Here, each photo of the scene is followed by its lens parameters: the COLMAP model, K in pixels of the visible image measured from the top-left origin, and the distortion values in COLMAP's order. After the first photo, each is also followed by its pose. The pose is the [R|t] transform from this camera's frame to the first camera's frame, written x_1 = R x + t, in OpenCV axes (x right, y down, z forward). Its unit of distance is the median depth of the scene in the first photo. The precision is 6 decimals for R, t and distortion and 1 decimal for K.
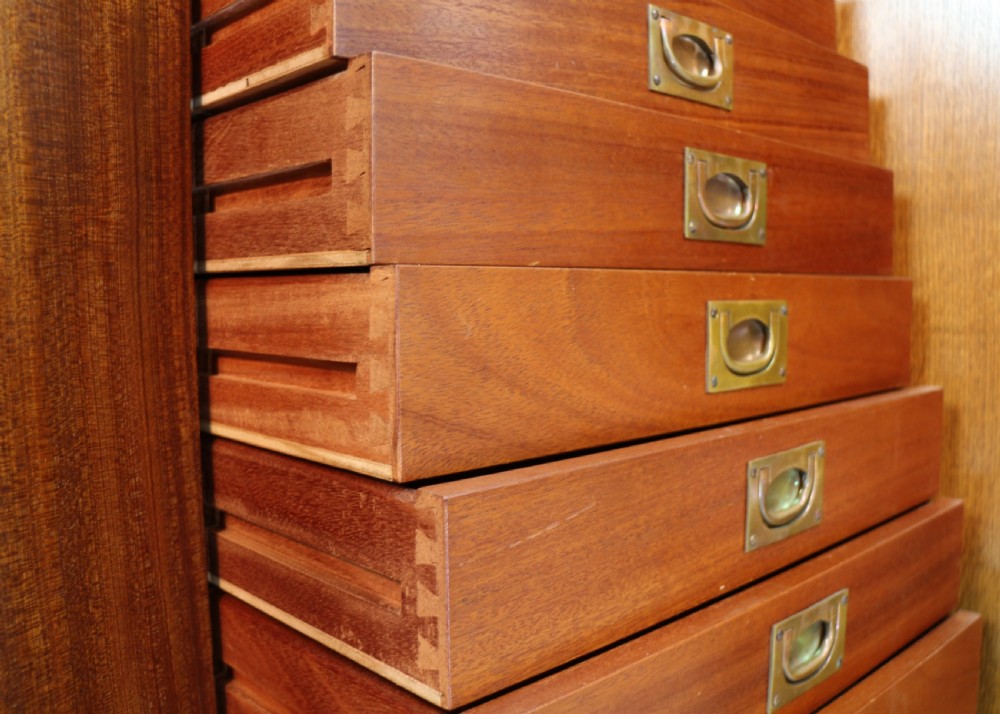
lens RADIAL K [[891.7, 0, 526.5], [0, 891.7, 373.6], [0, 0, 1]] dist [-0.177670, 0.100993]
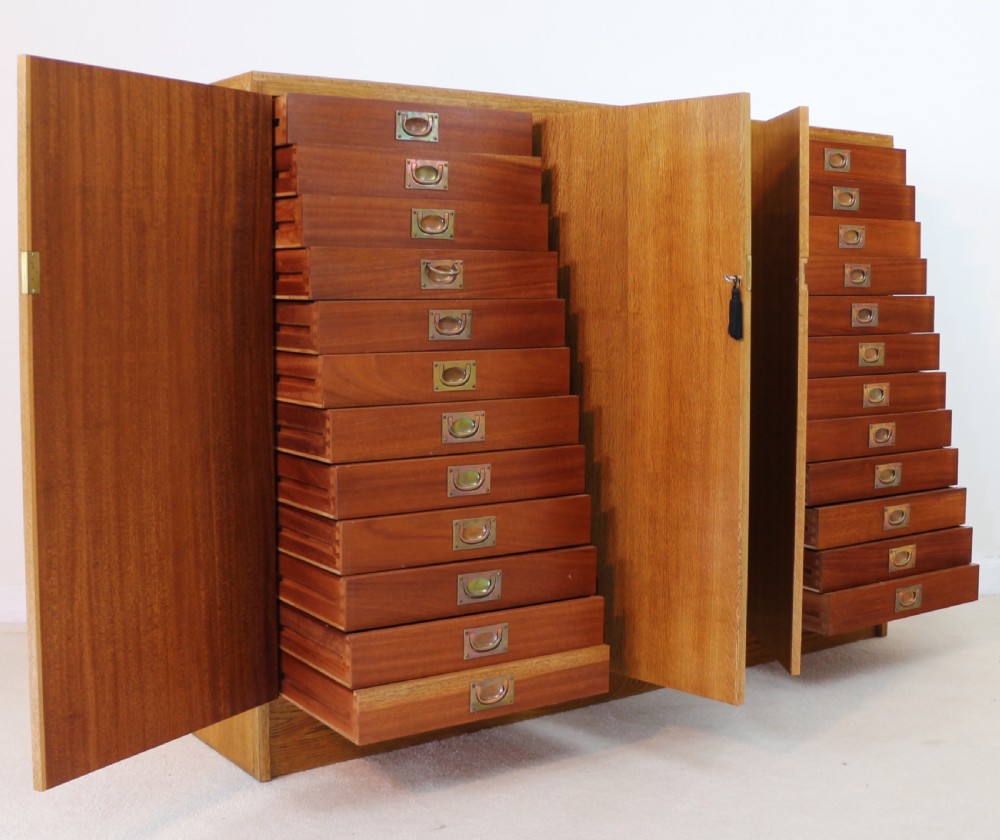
lens RADIAL K [[1285.4, 0, 500.1], [0, 1285.4, 385.0], [0, 0, 1]] dist [-0.176024, 0.045391]
pose [[0.987169, 0.021121, -0.158274, 1.334309], [-0.023745, 0.999610, -0.014705, 0.069125], [0.157901, 0.018274, 0.987286, -3.934954]]
